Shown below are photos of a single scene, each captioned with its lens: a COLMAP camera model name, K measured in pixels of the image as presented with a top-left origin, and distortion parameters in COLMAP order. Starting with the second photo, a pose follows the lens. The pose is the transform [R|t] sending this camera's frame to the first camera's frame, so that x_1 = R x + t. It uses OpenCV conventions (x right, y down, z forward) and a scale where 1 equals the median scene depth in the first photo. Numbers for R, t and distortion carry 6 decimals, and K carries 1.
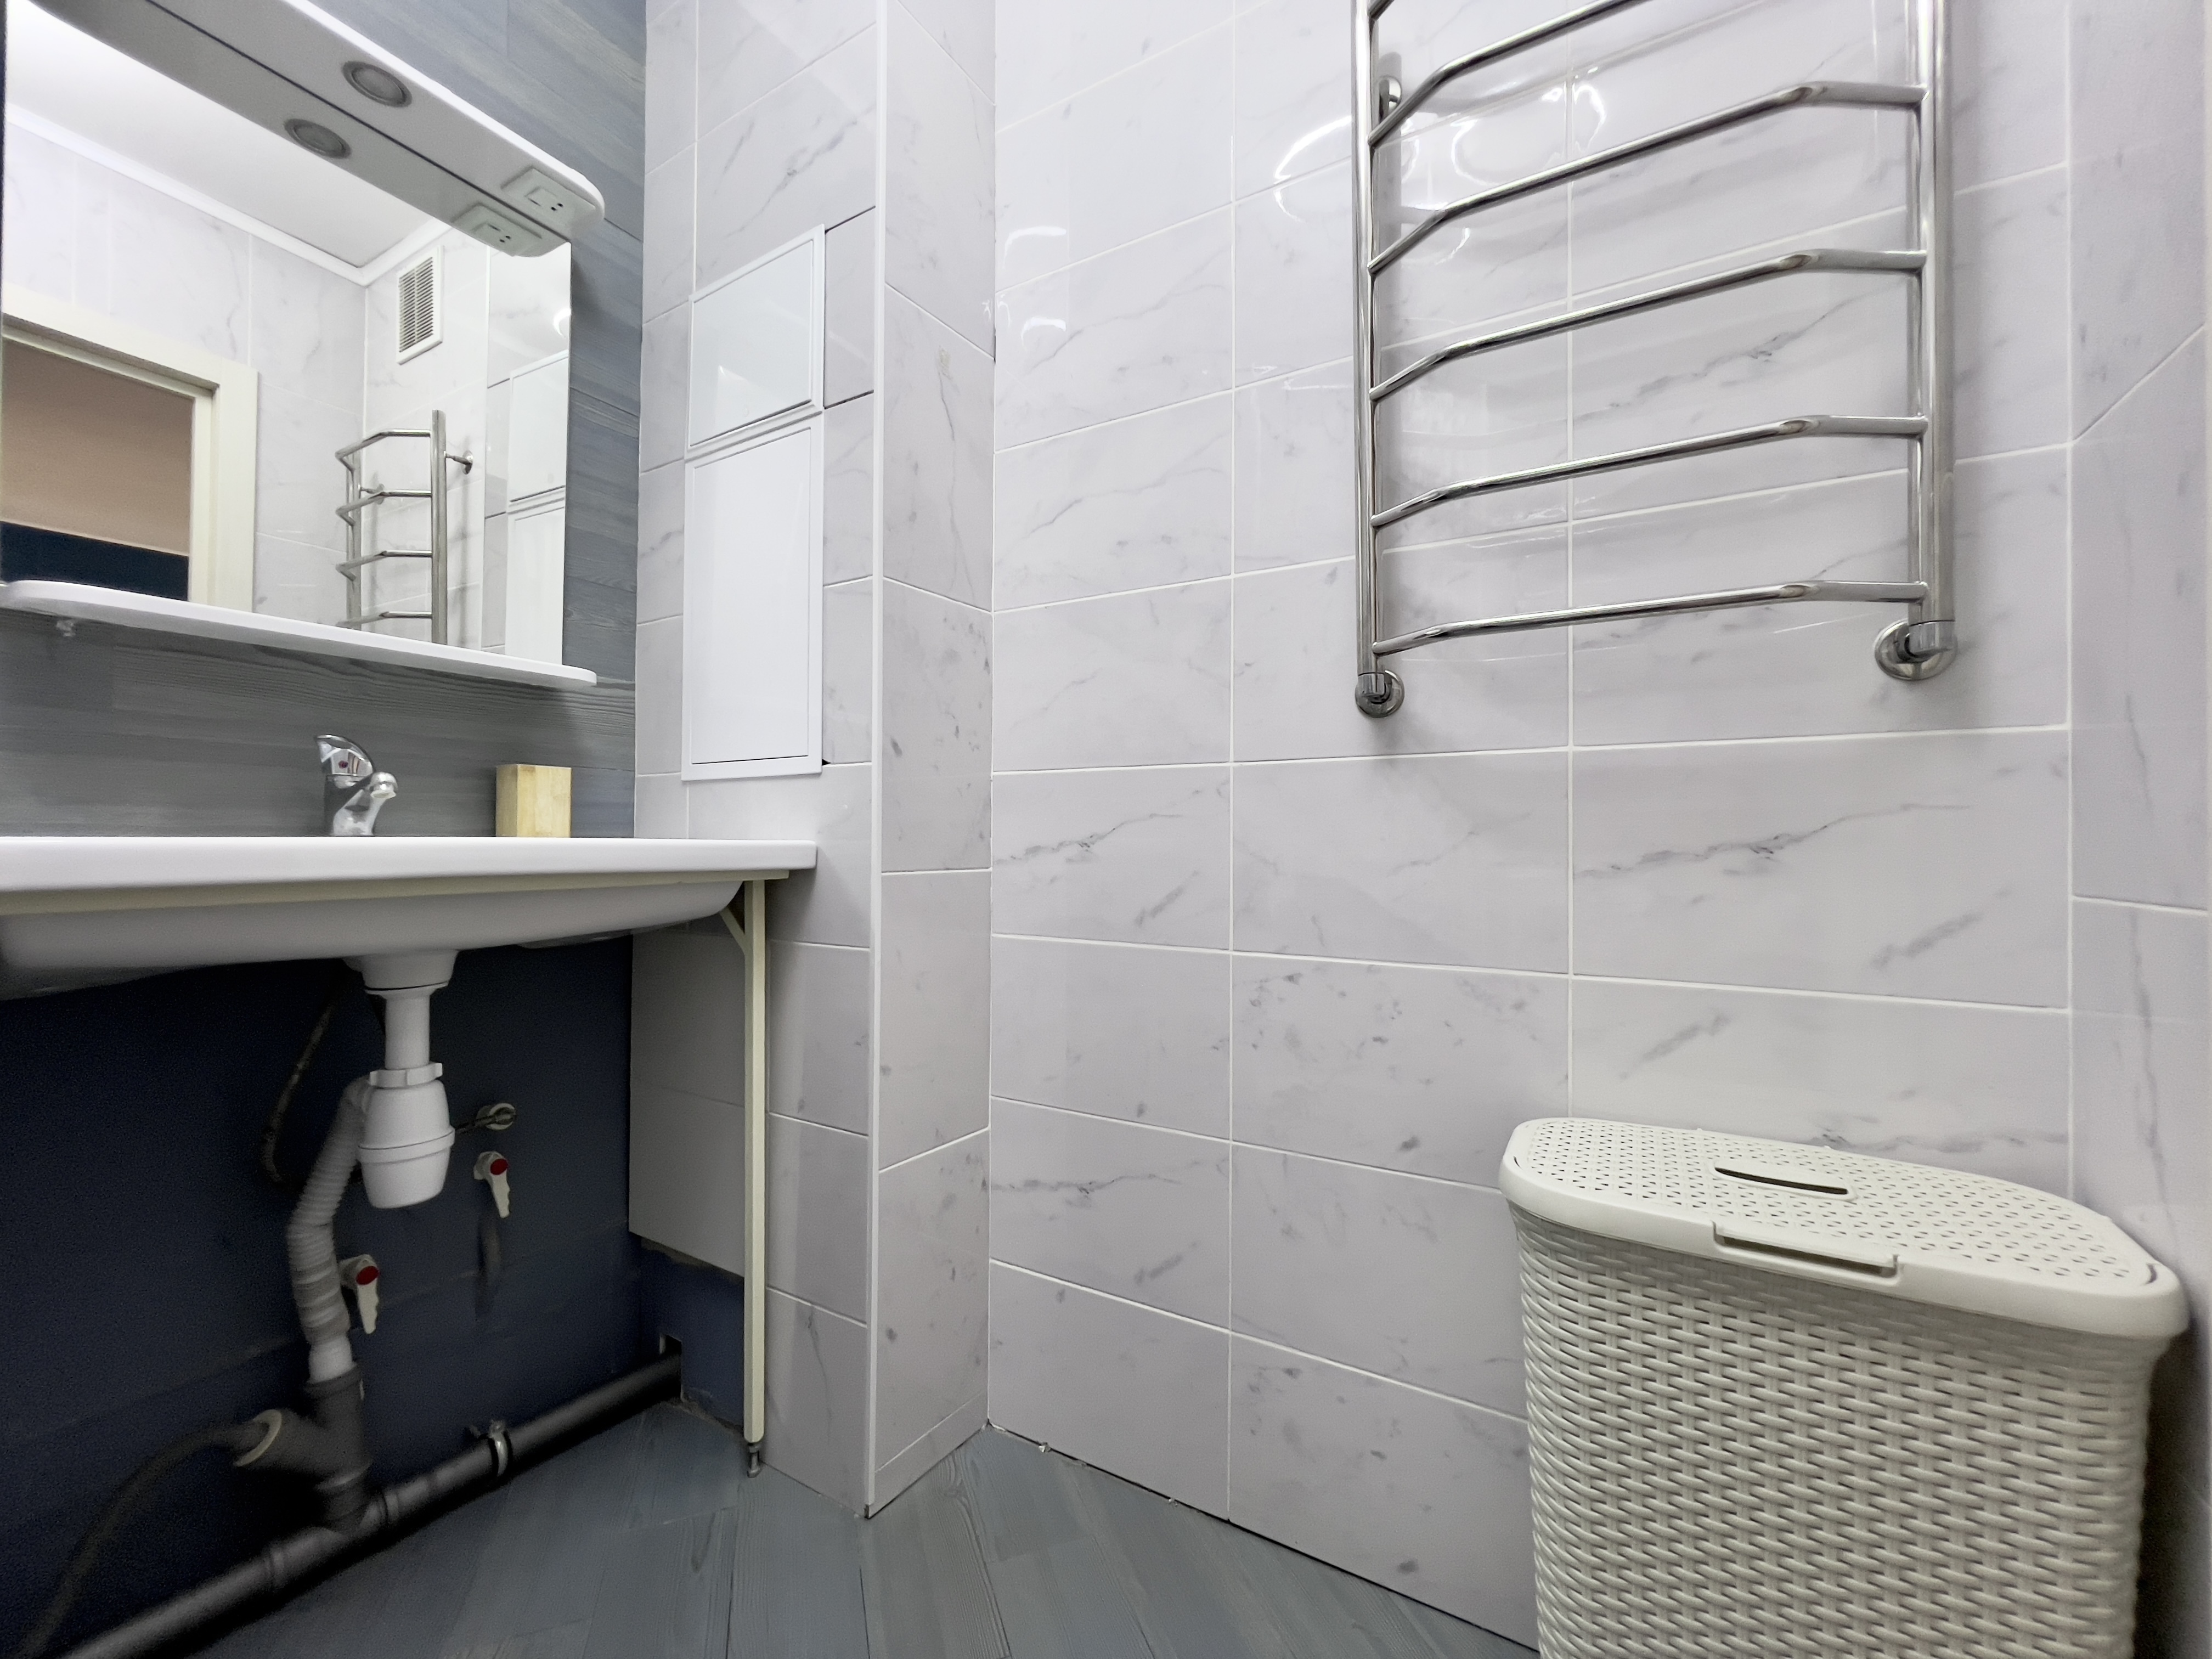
lens RADIAL K [[900.4, 0, 1110.6], [0, 900.4, 829.9], [0, 0, 1]] dist [0.001221, -0.000306]
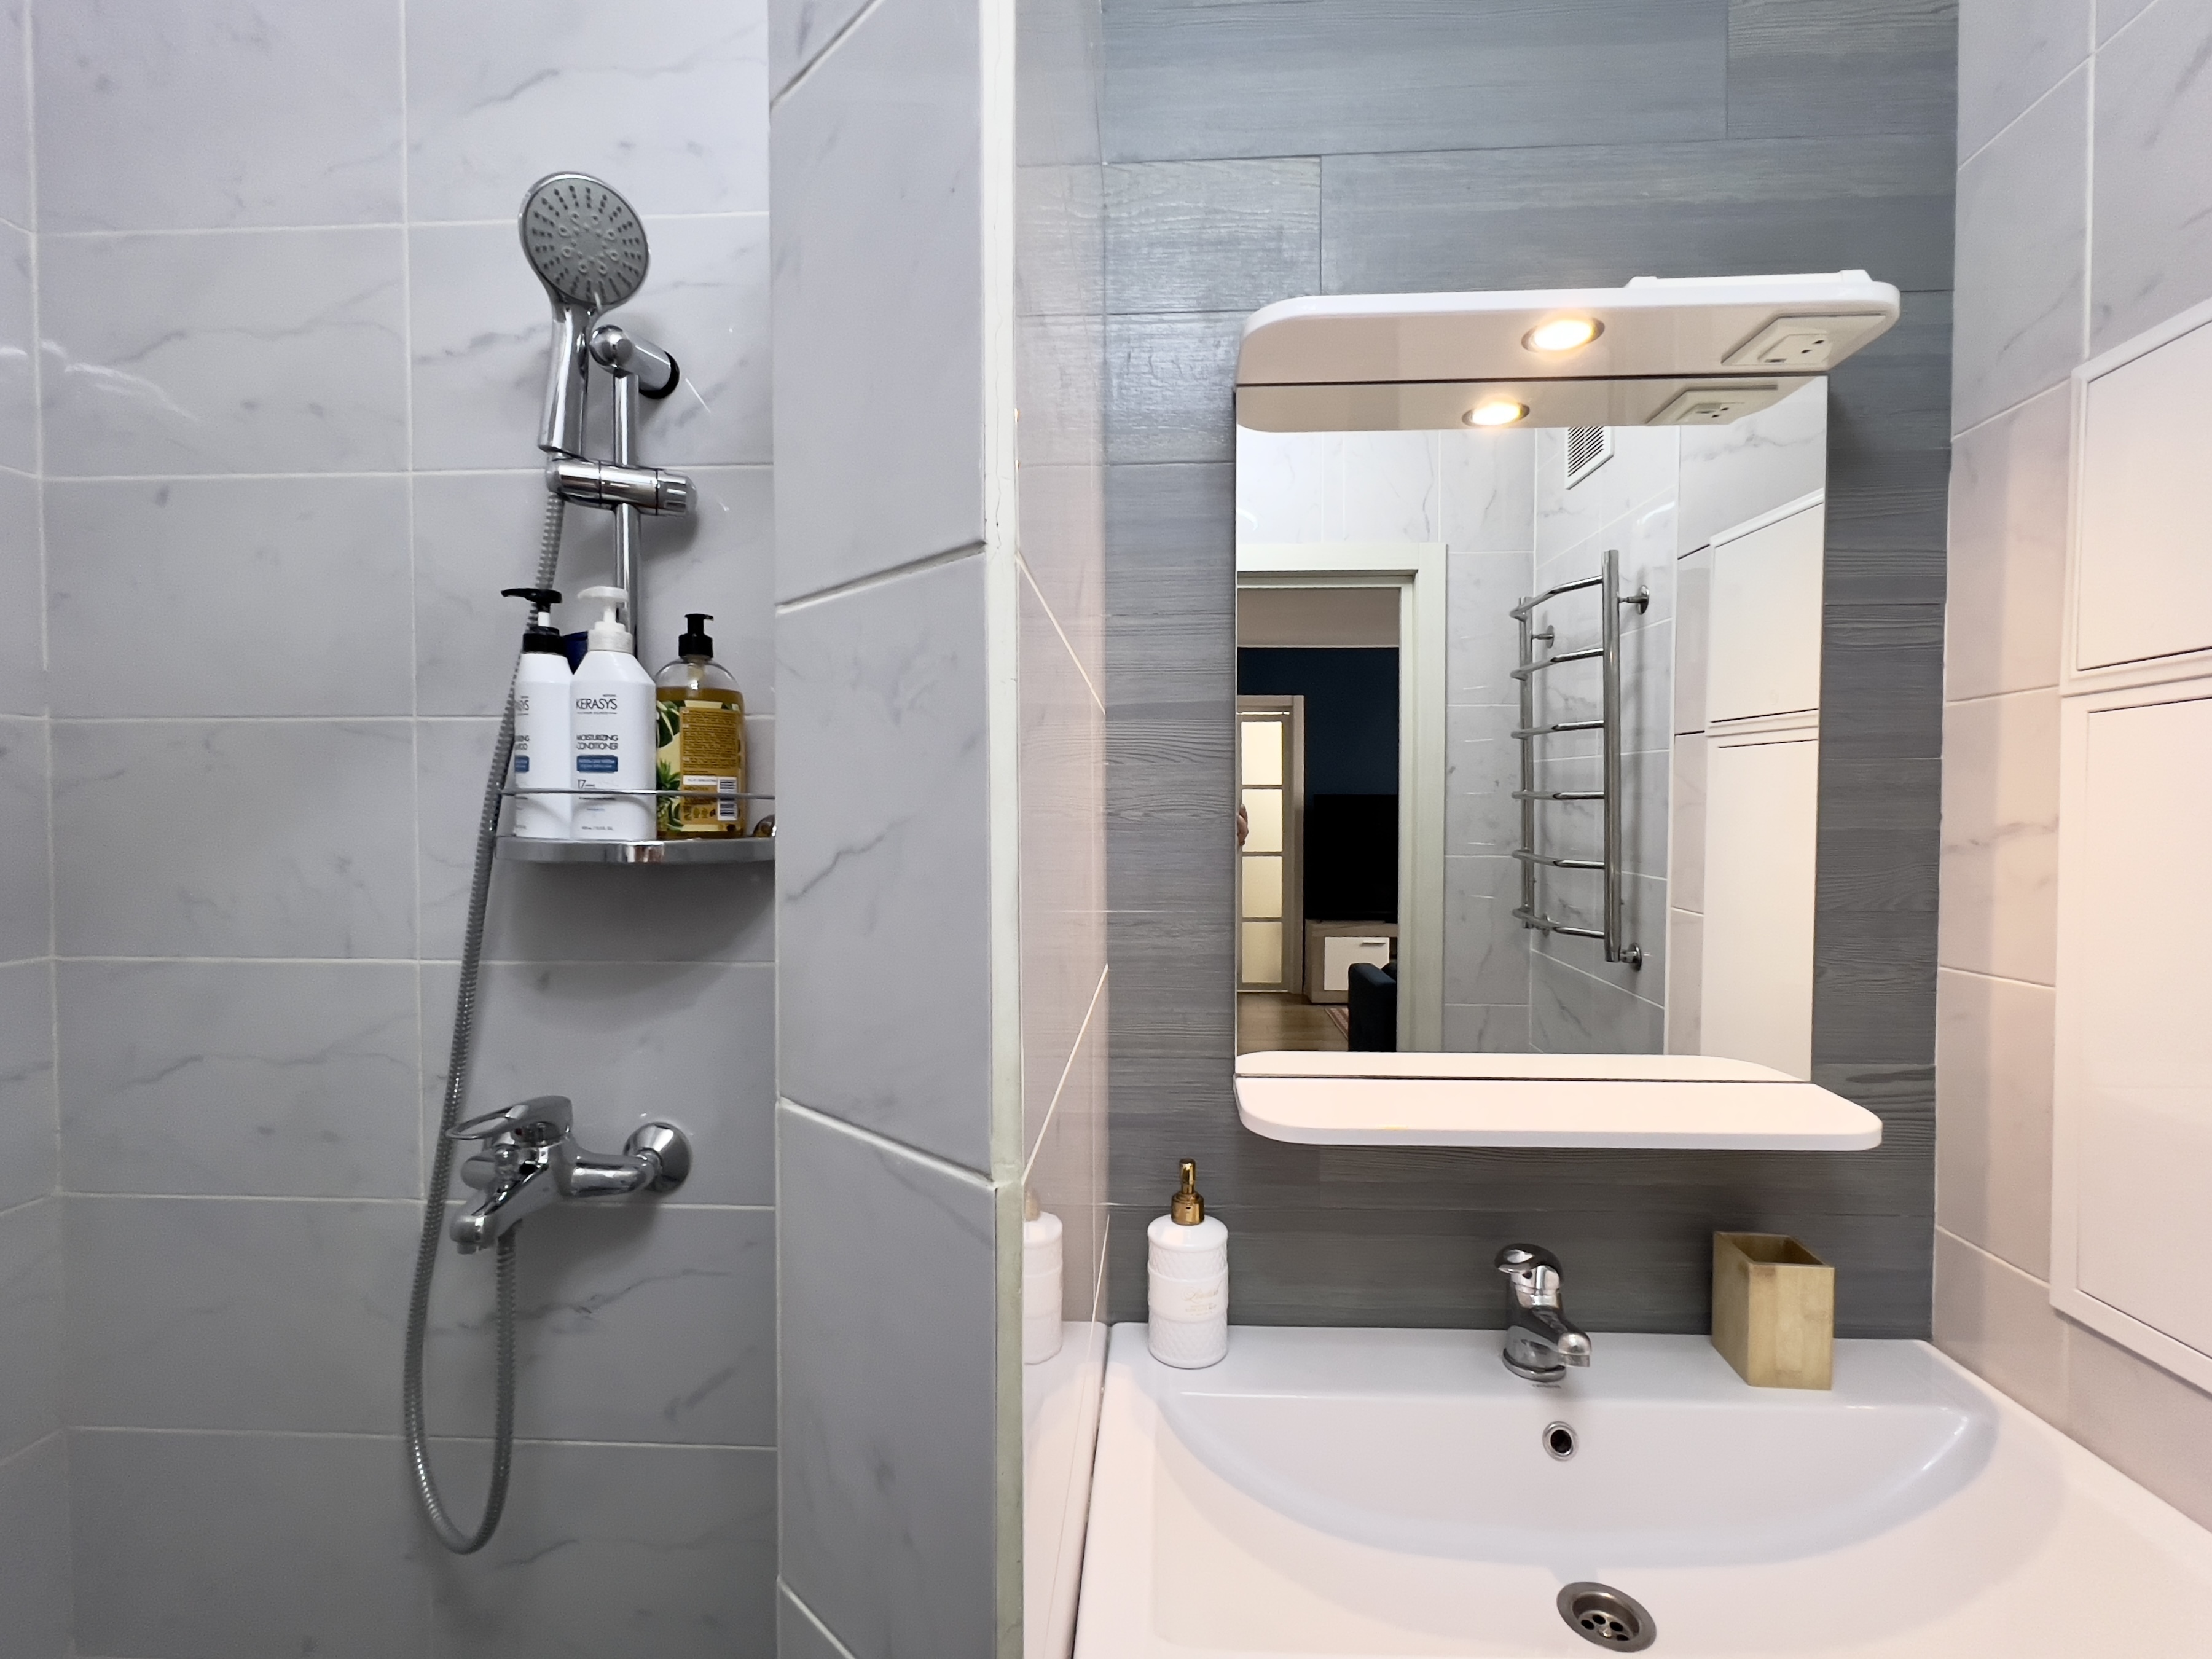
lens RADIAL K [[997.7, 0, 1115.2], [0, 997.7, 832.1], [0, 0, 1]] dist [-0.000821, -0.000350]
pose [[0.464332, 0.009208, -0.885614, -0.207788], [0.013510, 0.999756, 0.017478, -0.333100], [0.885558, -0.020080, 0.464094, 0.240745]]
